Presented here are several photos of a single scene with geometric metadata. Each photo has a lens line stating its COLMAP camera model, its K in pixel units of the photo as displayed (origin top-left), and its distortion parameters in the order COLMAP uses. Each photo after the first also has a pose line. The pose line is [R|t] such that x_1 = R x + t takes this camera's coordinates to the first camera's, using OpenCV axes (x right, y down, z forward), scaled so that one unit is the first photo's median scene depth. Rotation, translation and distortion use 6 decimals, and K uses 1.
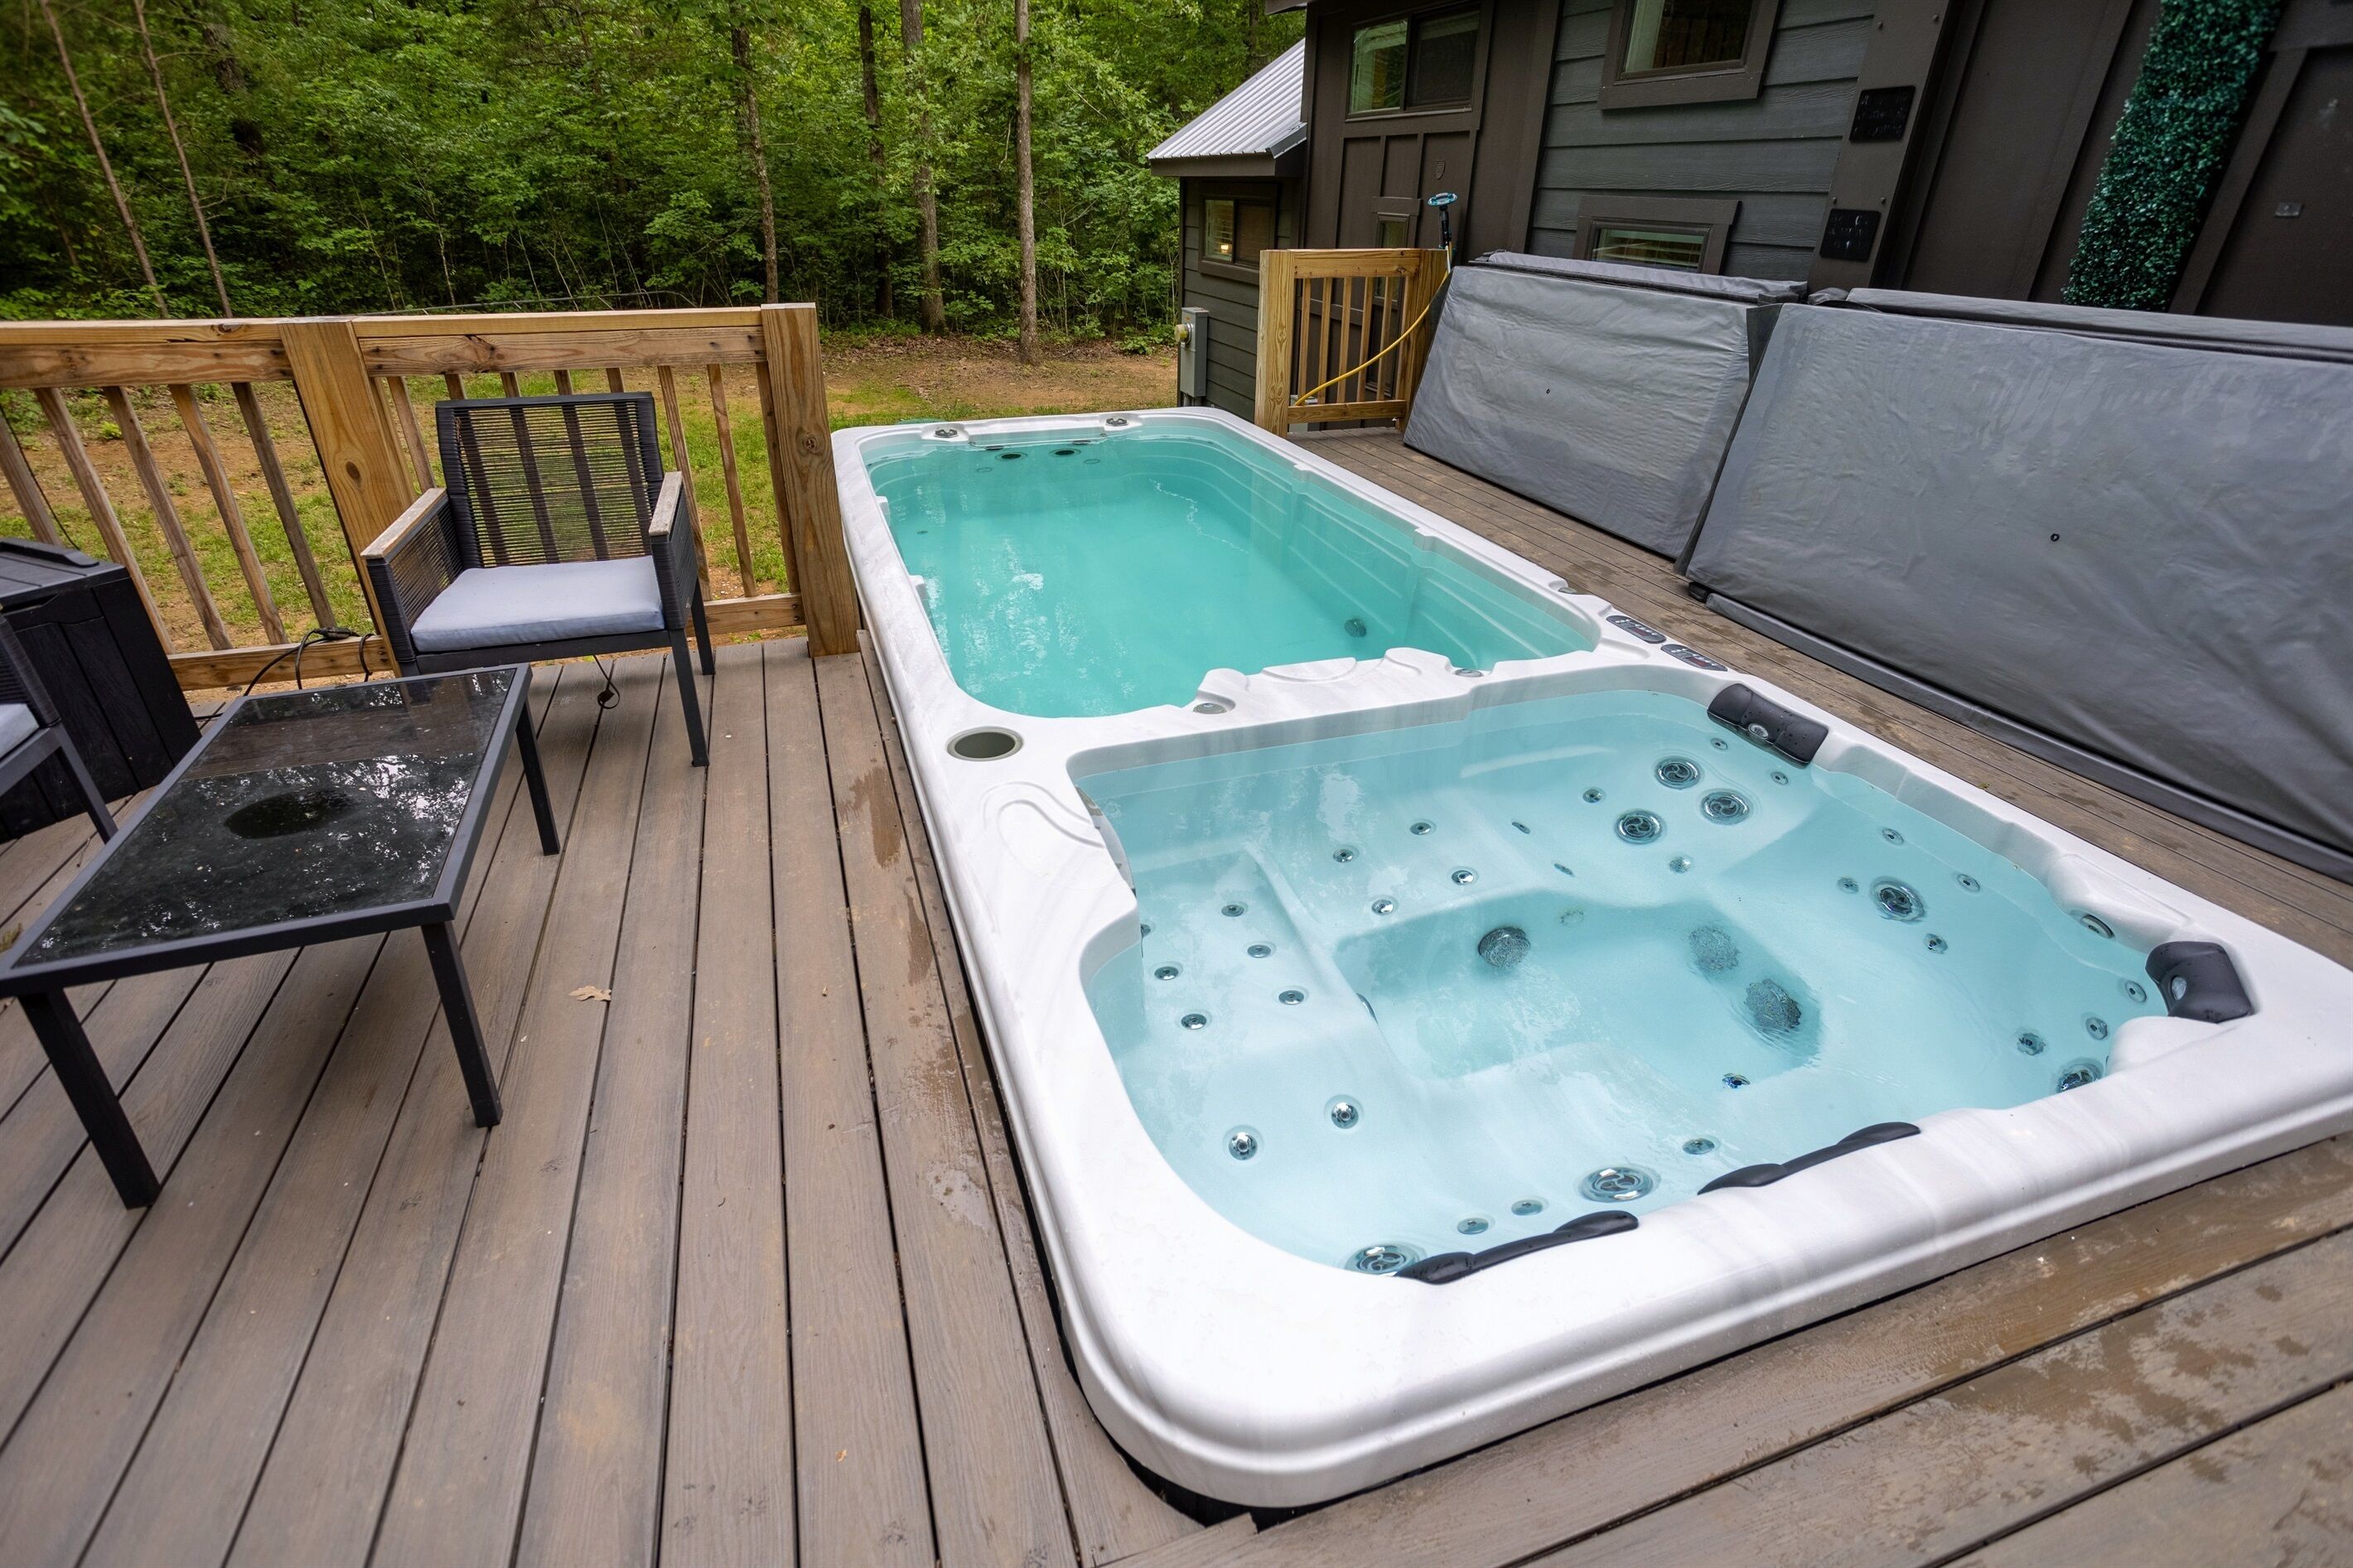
lens RADIAL K [[1047.0, 0, 1172.3], [0, 1047.0, 821.4], [0, 0, 1]] dist [-0.047871, 0.022126]
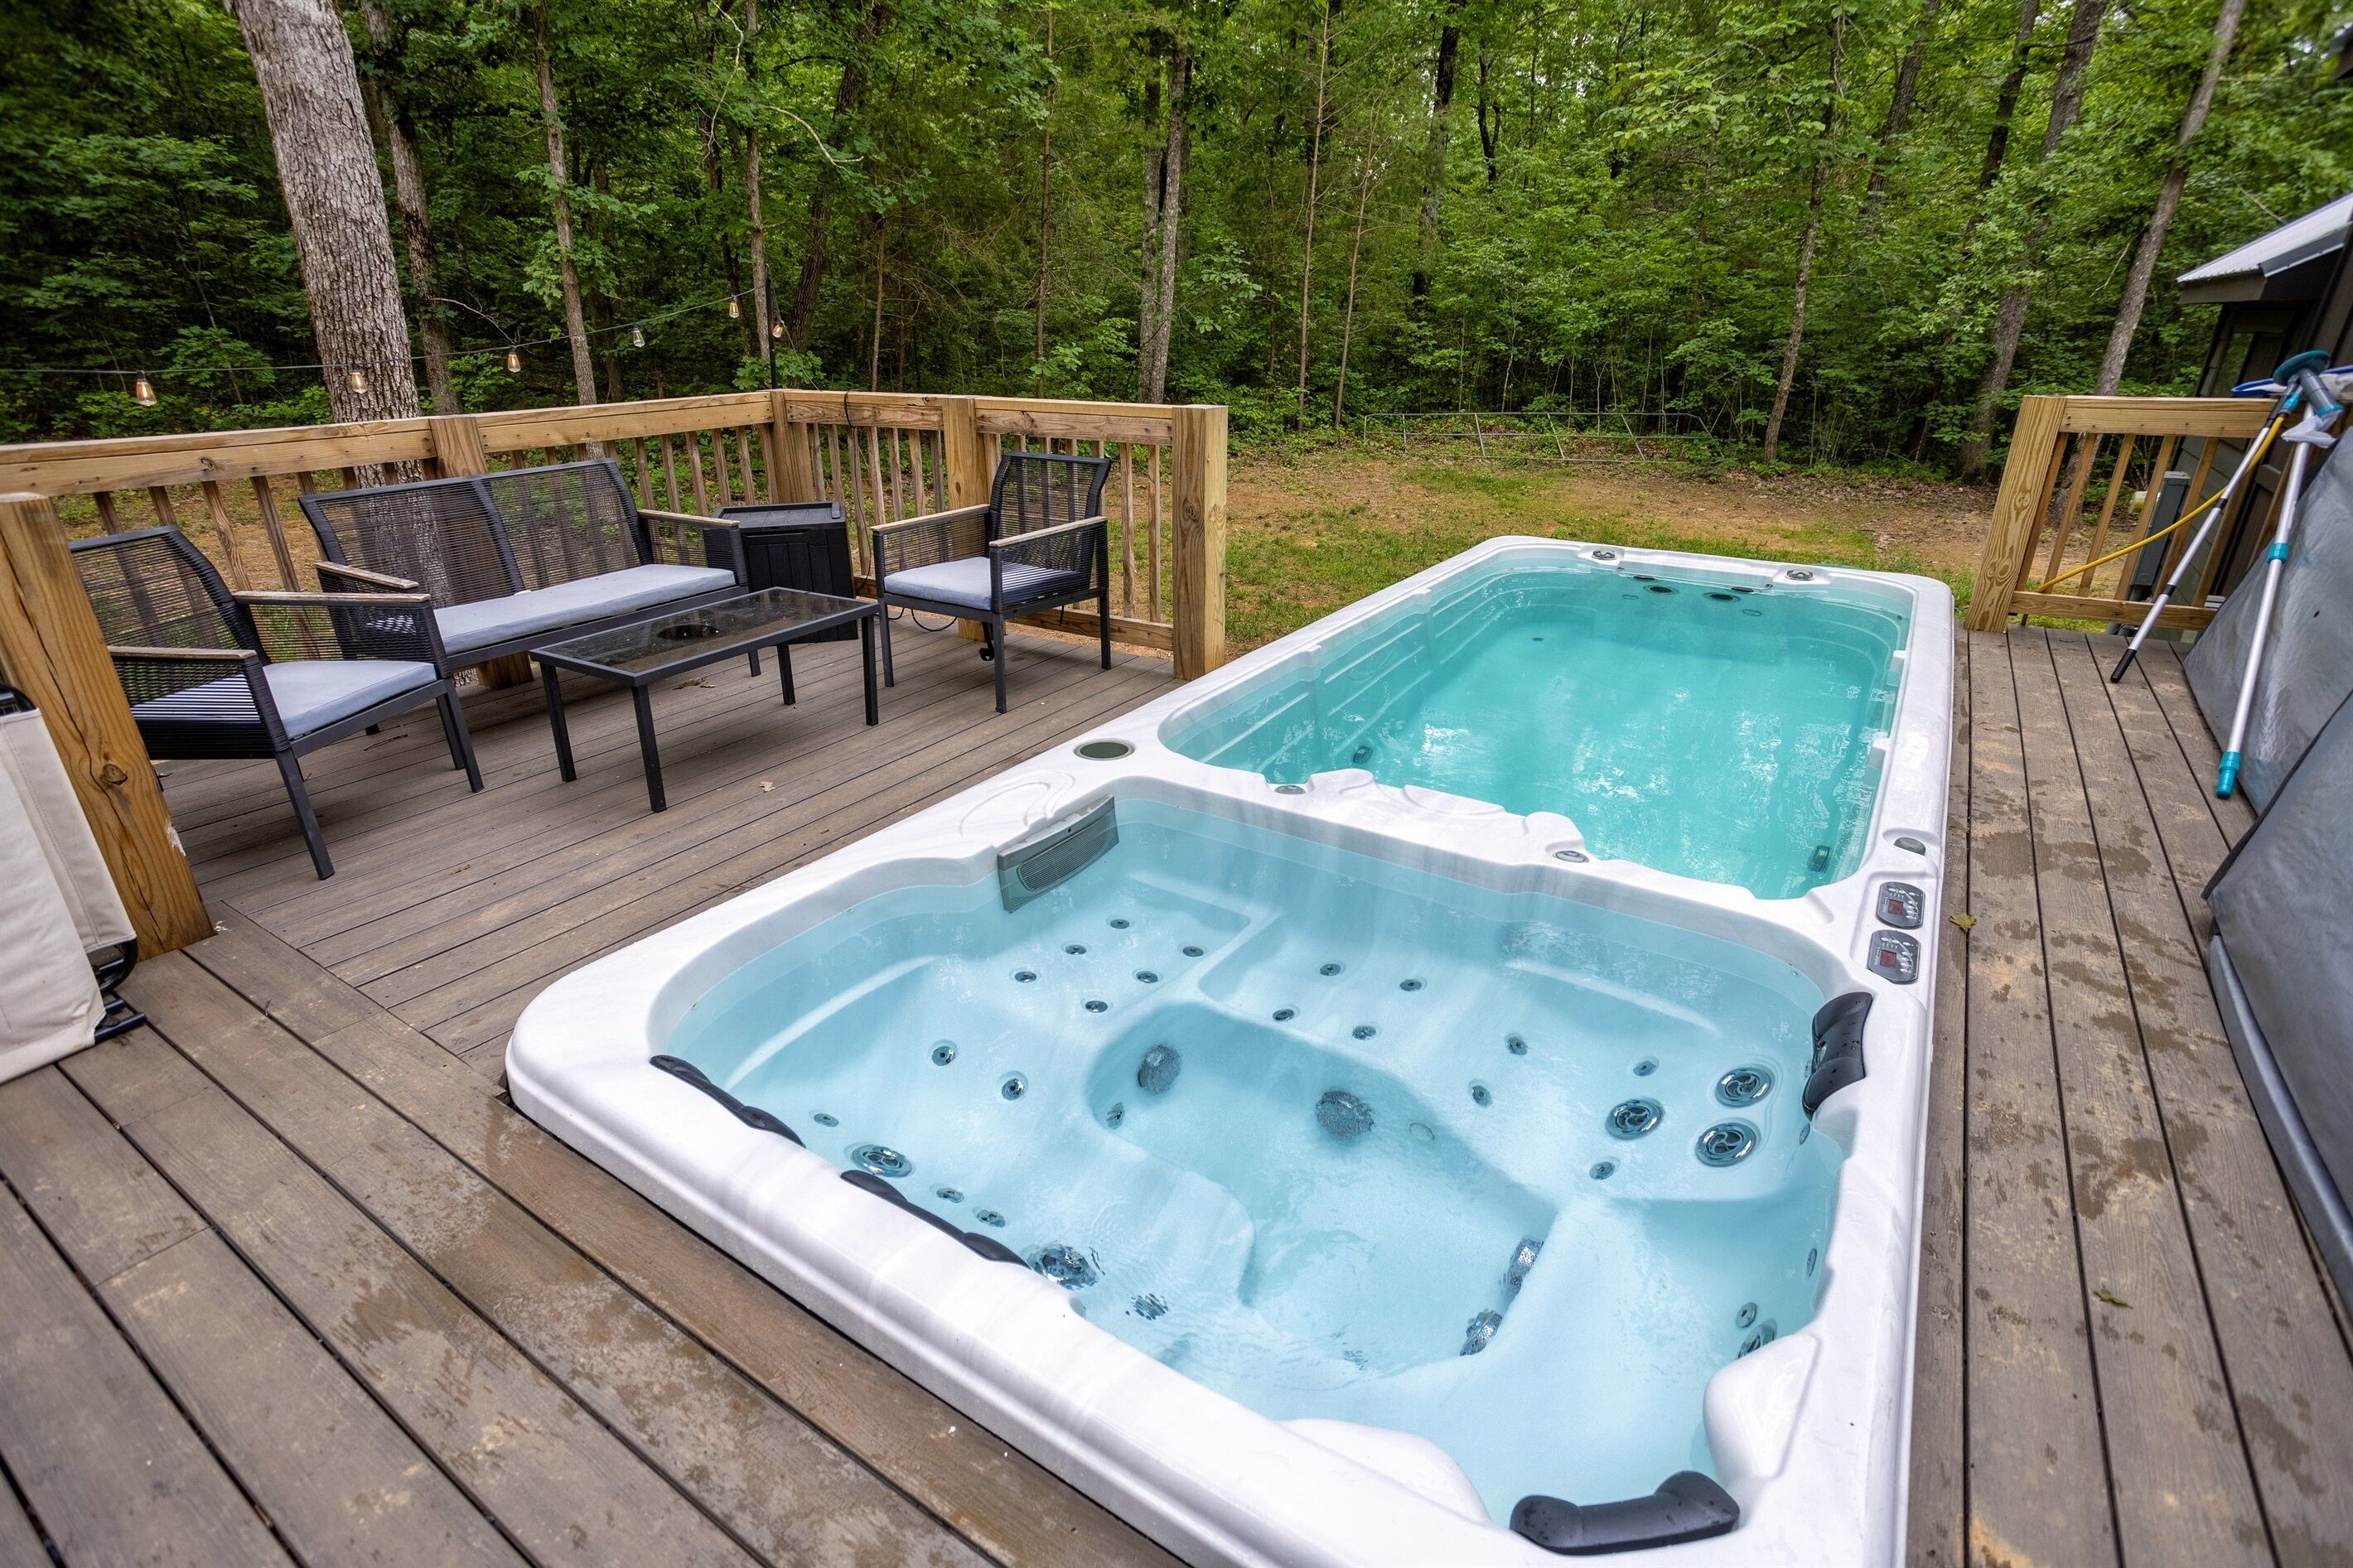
lens RADIAL K [[1113.1, 0, 1176.5], [0, 1113.1, 784.0], [0, 0, 1]] dist [-0.024677, 0.000531]
pose [[0.618631, 0.292644, -0.729147, 0.676187], [-0.401127, 0.915620, 0.027157, -0.086828], [0.675569, 0.275680, 0.683818, 0.149267]]
